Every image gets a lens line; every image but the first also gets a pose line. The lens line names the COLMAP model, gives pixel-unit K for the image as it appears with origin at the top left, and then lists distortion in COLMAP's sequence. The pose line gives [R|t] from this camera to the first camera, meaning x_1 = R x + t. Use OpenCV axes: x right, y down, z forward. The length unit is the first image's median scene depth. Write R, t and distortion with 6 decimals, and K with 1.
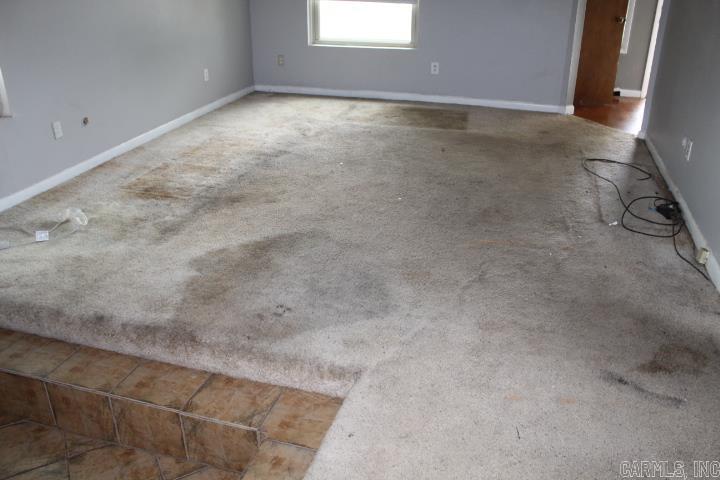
lens RADIAL K [[598.2, 0, 361.6], [0, 598.2, 238.0], [0, 0, 1]] dist [-0.166025, 0.148485]
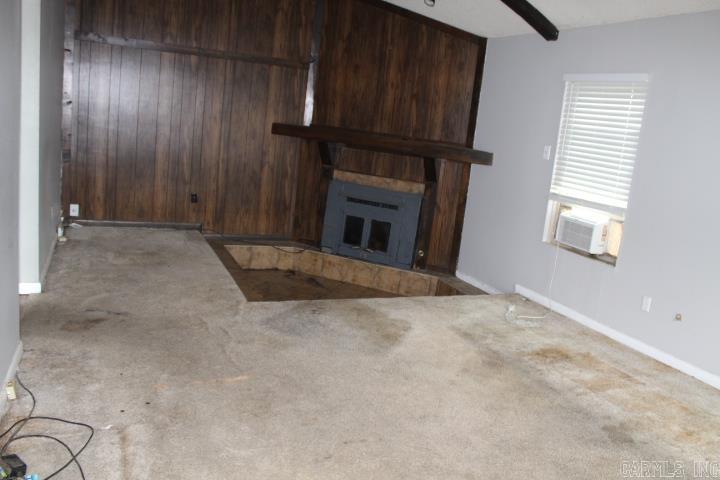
lens RADIAL K [[598.2, 0, 361.6], [0, 598.2, 238.0], [0, 0, 1]] dist [-0.166025, 0.148485]
pose [[-0.767881, 0.032190, -0.639783, 0.592427], [-0.370750, 0.792135, 0.484837, -0.639994], [0.522401, 0.609497, -0.596331, 1.351364]]
